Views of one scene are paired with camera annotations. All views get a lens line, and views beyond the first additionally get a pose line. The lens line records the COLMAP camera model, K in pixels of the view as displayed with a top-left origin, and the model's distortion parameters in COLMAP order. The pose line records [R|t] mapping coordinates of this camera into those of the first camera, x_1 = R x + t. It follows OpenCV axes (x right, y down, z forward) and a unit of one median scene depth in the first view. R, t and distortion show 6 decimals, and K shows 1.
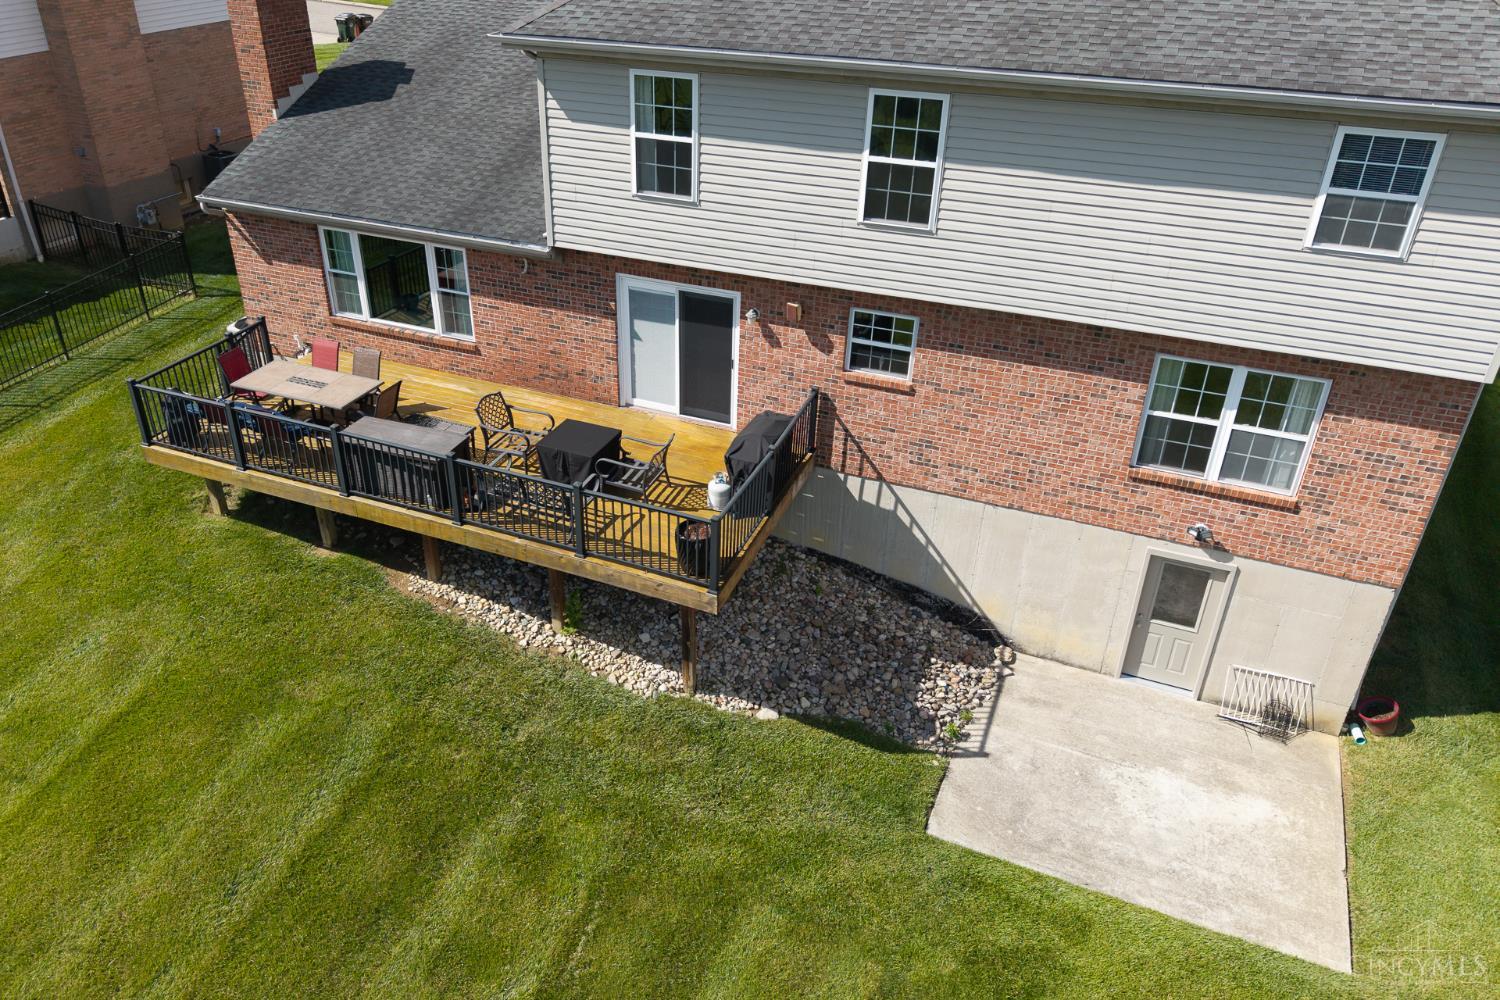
lens RADIAL K [[1081.7, 0, 684.1], [0, 1081.7, 469.6], [0, 0, 1]] dist [0.000455, -0.005151]
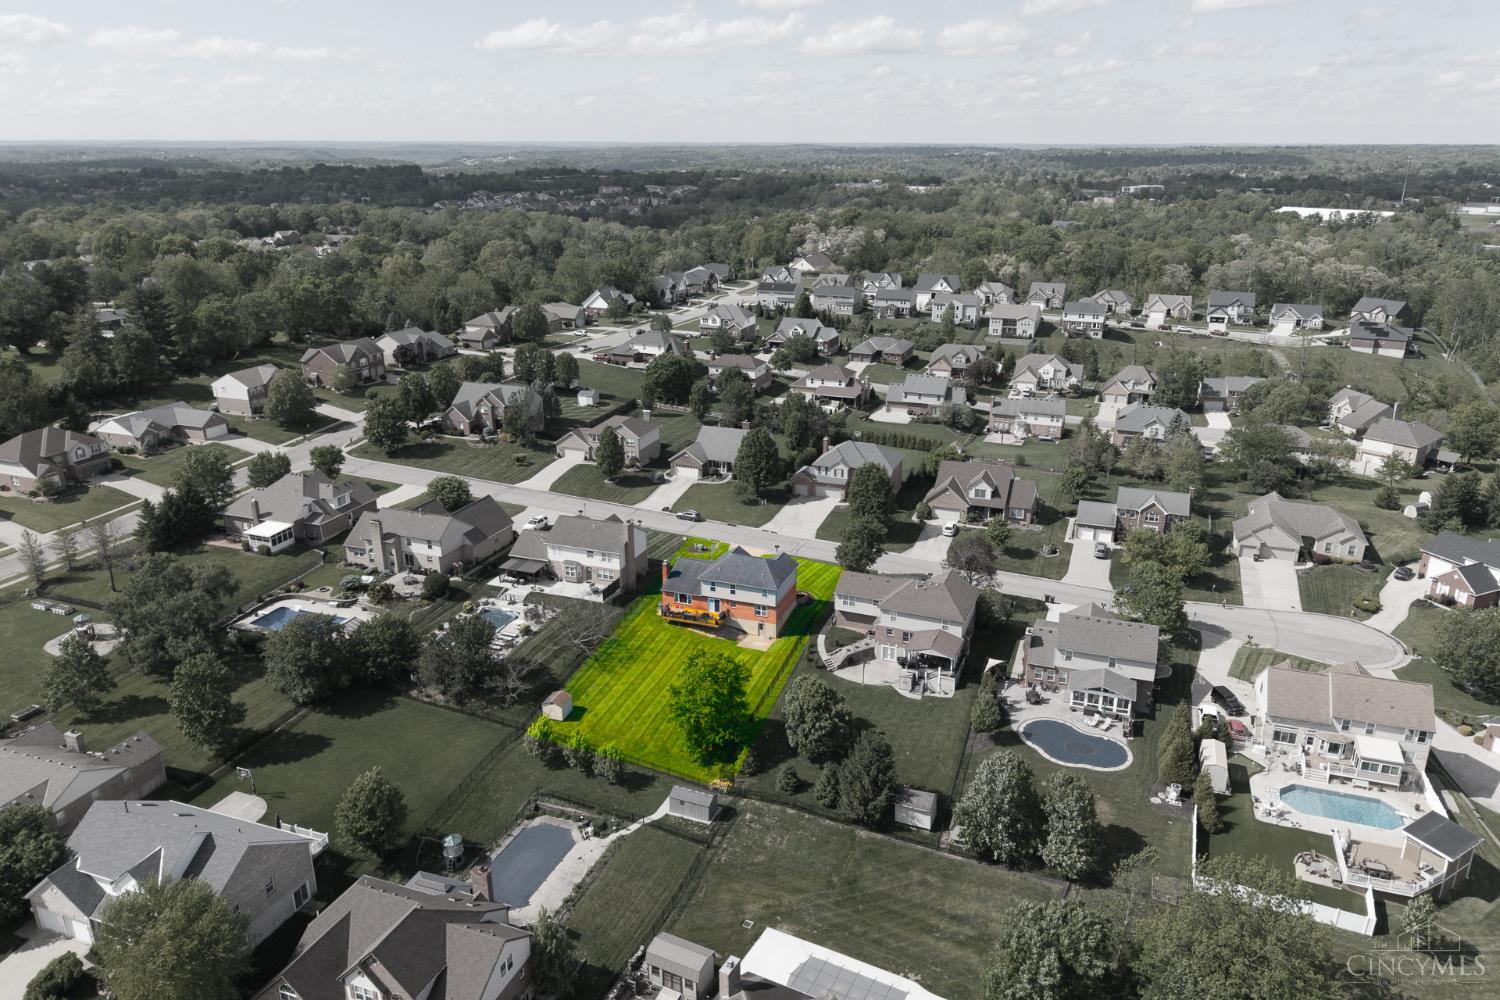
lens RADIAL K [[1022.9, 0, 790.3], [0, 1022.9, 521.8], [0, 0, 1]] dist [0.136168, -0.000388]
pose [[0.996388, -0.023676, 0.081549, -0.067393], [0.036253, 0.987032, -0.156377, 0.703119], [-0.076789, 0.158768, 0.984325, -9.401038]]
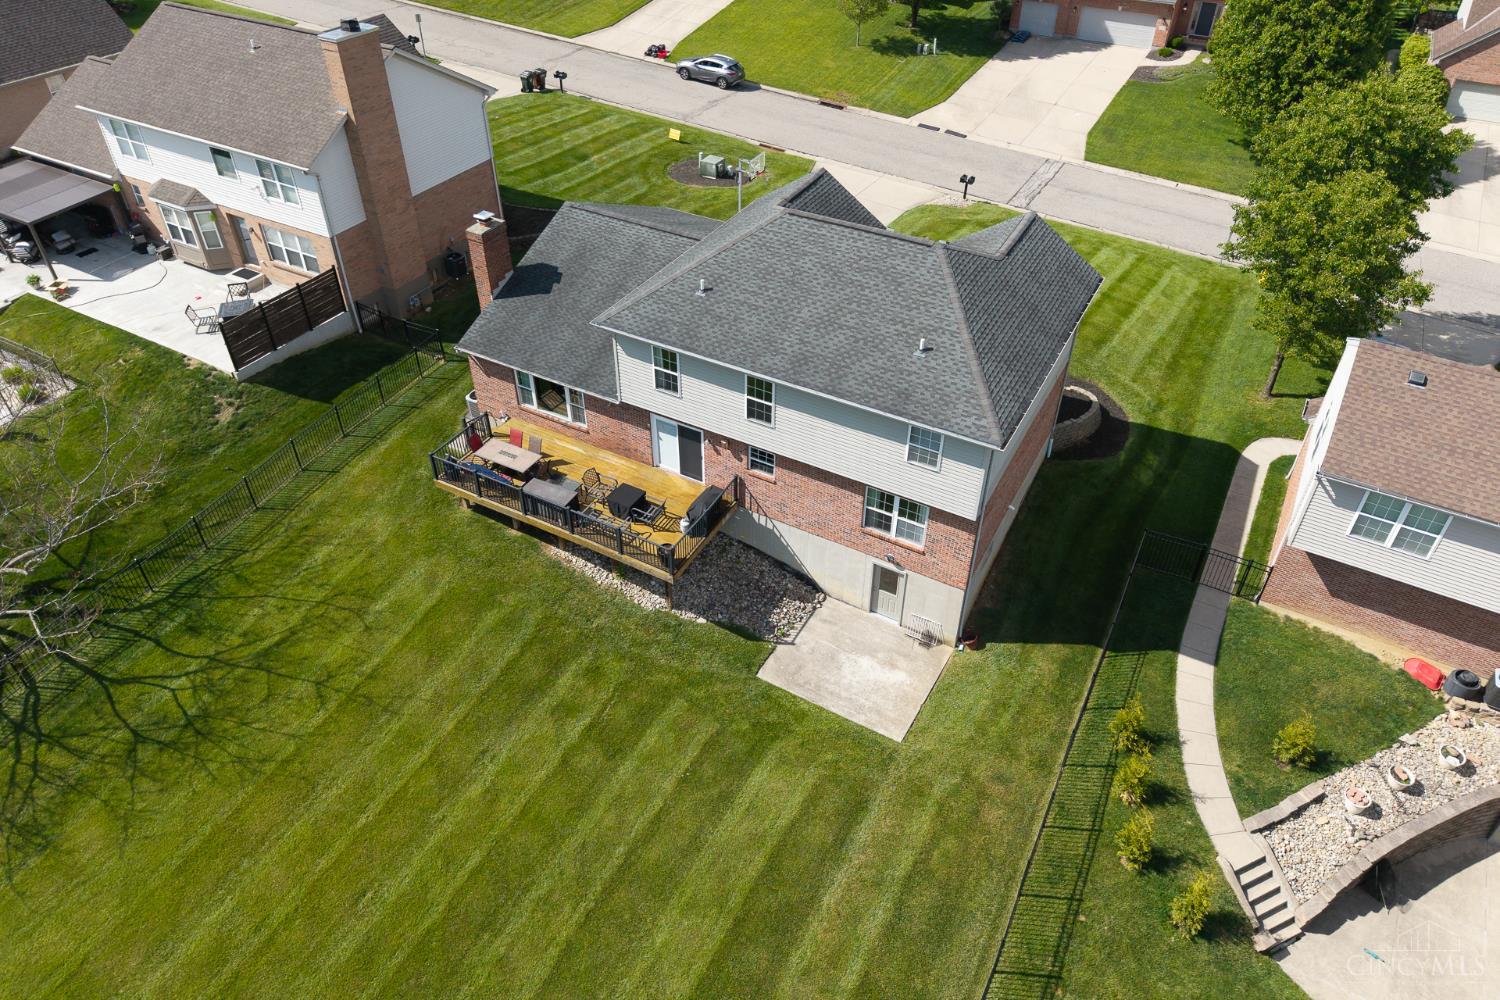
lens RADIAL K [[1009.3, 0, 751.5], [0, 1009.3, 432.7], [0, 0, 1]] dist [0.036981, -0.044417]
pose [[0.995772, 0.056717, -0.072255, 0.310673], [-0.047451, 0.991139, 0.124064, -0.436487], [0.078651, -0.120111, 0.989640, -1.061755]]
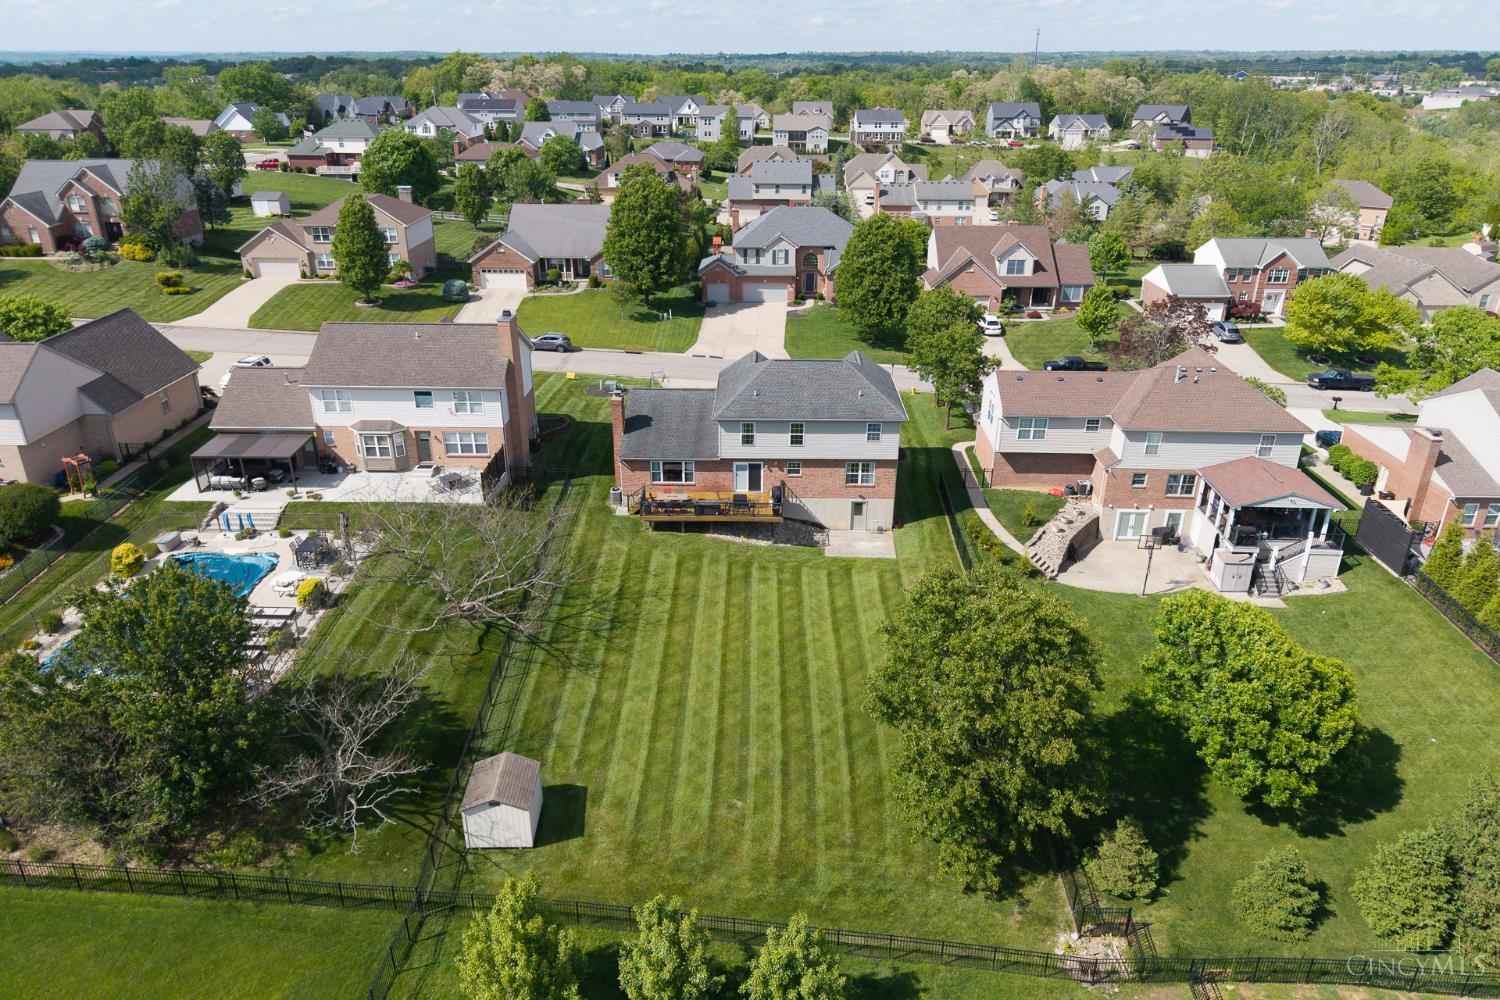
lens RADIAL K [[996.7, 0, 750.0], [0, 996.7, 500.0], [0, 0, 1]] dist [0.055163, -0.041553]
pose [[0.921776, -0.156384, 0.354787, -1.623702], [0.189584, 0.979993, -0.060597, 0.259402], [-0.338213, 0.123119, 0.932981, -3.117793]]
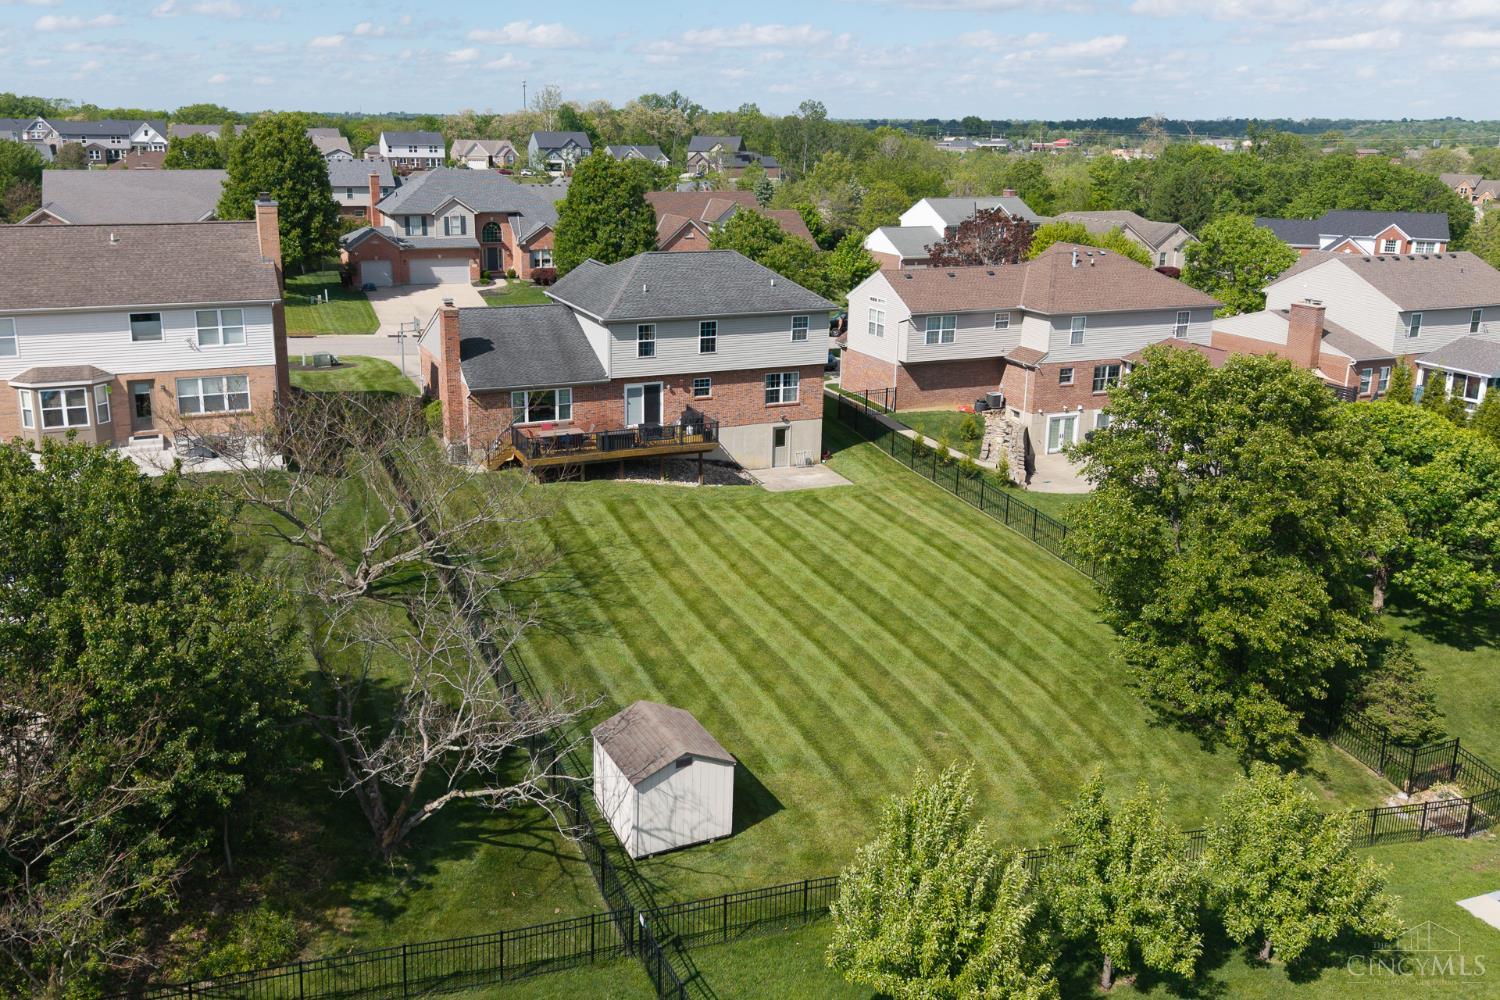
lens RADIAL K [[1245.2, 0, 705.8], [0, 1245.2, 417.3], [0, 0, 1]] dist [0.069676, -0.179457]
pose [[0.689277, -0.158742, 0.706893, -2.782454], [0.346686, 0.929009, -0.129426, 0.523291], [-0.636165, 0.334281, 0.695378, -1.878991]]
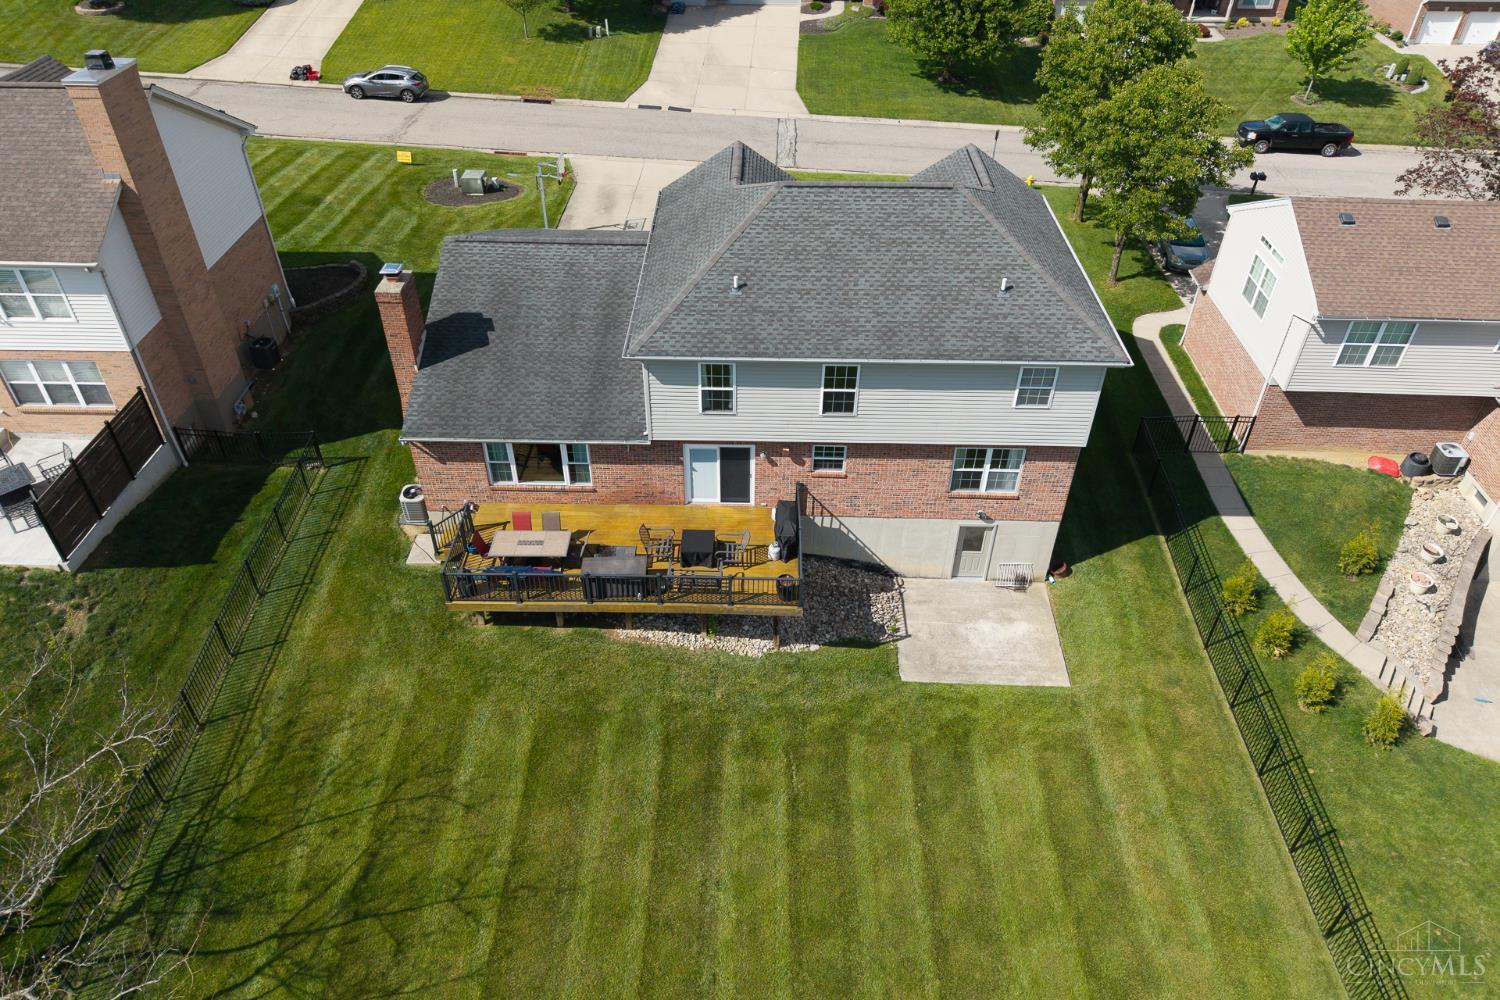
lens RADIAL K [[1012.0, 0, 750.7], [0, 1012.0, 439.2], [0, 0, 1]] dist [0.008702, -0.002657]
pose [[0.921701, -0.226990, 0.314550, -0.546004], [0.185291, 0.970048, 0.157078, -0.480293], [-0.340784, -0.086496, 0.936154, -0.728309]]
